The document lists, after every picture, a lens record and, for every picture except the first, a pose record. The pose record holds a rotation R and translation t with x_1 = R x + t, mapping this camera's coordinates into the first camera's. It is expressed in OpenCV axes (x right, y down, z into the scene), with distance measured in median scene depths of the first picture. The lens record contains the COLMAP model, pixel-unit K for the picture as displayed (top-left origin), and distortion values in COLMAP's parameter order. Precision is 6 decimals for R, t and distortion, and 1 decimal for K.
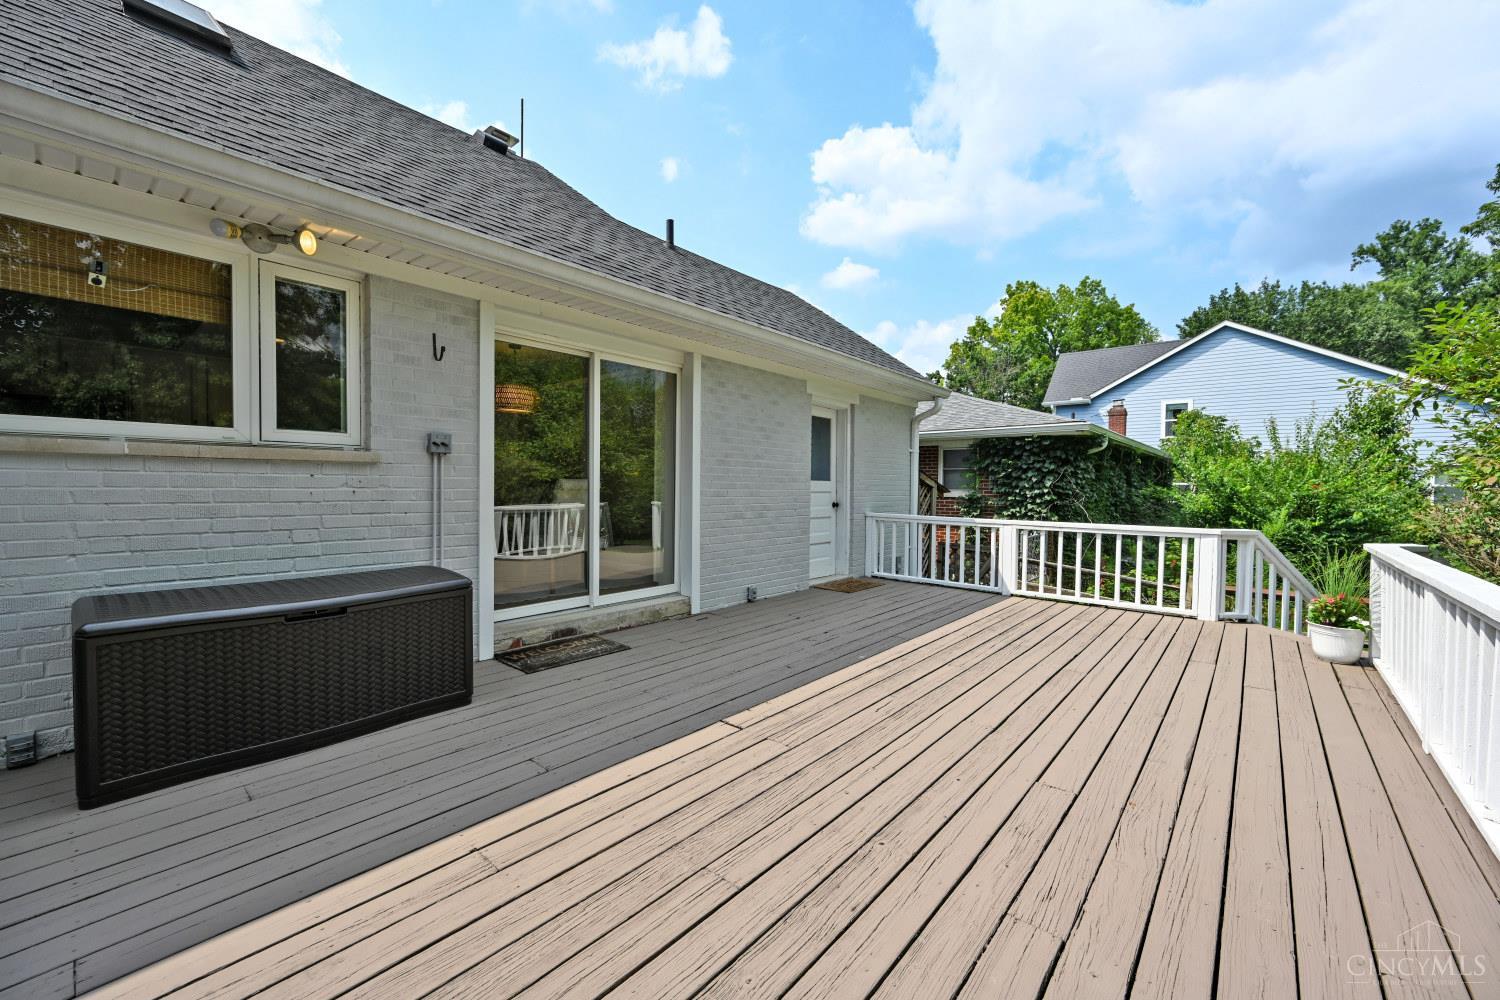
lens RADIAL K [[587.5, 0, 763.5], [0, 587.5, 509.0], [0, 0, 1]] dist [-0.002232, -0.000412]
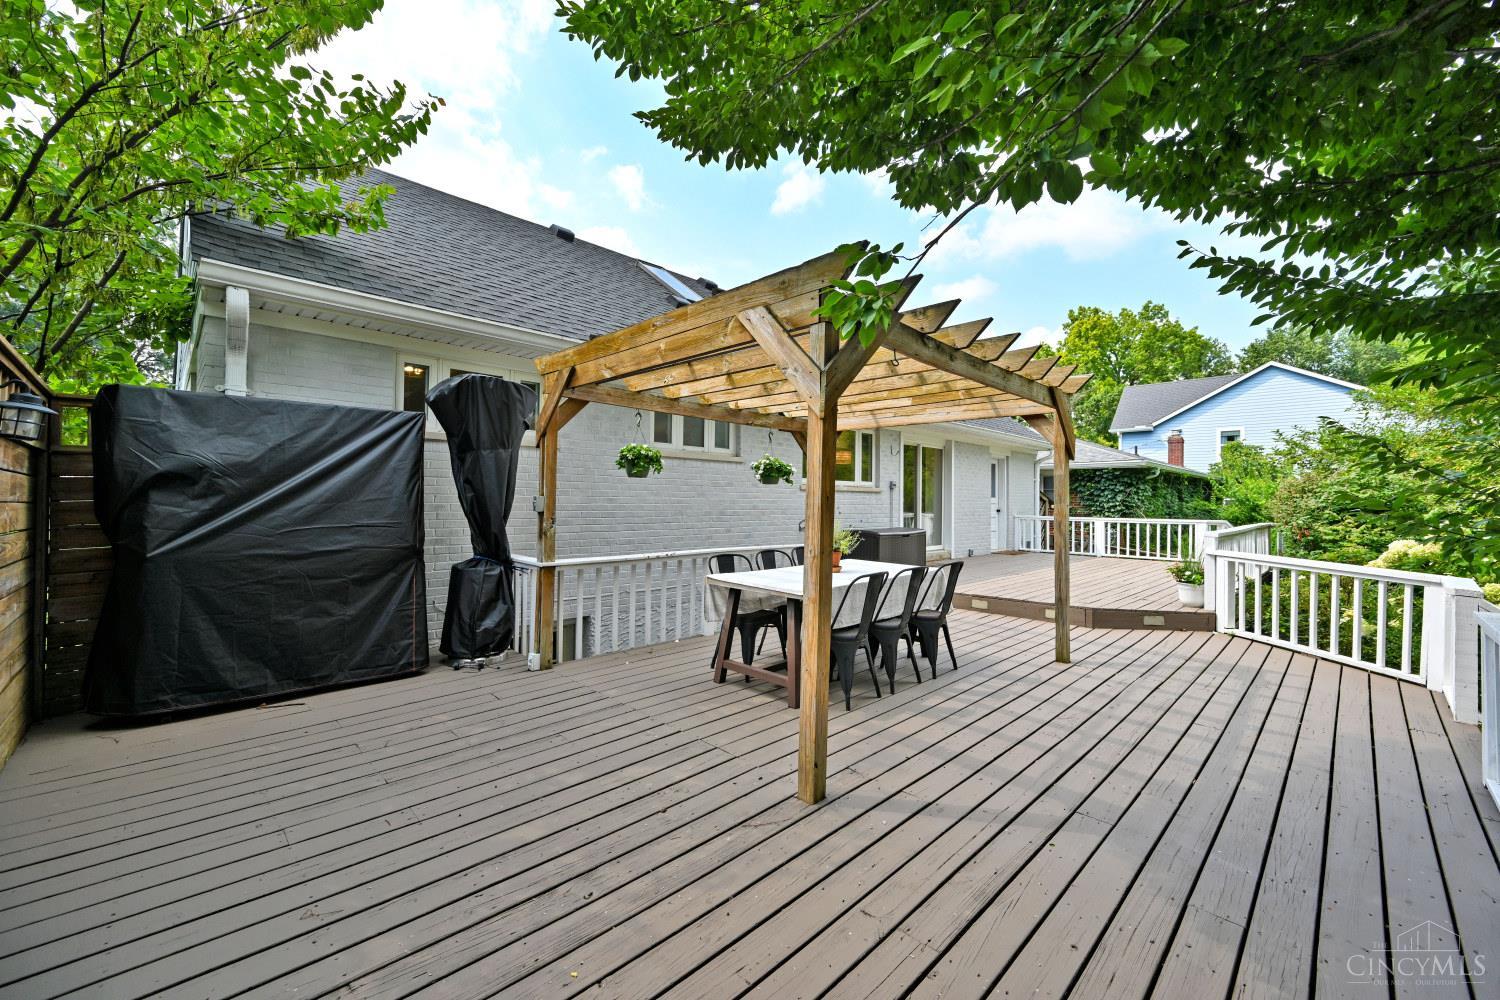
lens RADIAL K [[605.1, 0, 750.0], [0, 605.1, 500.0], [0, 0, 1]] dist [-0.000568, 0.000245]
pose [[0.995926, -0.002212, -0.090152, -0.105473], [-0.001738, 0.999043, -0.043710, 0.009632], [0.090162, 0.043688, 0.994968, -0.209200]]
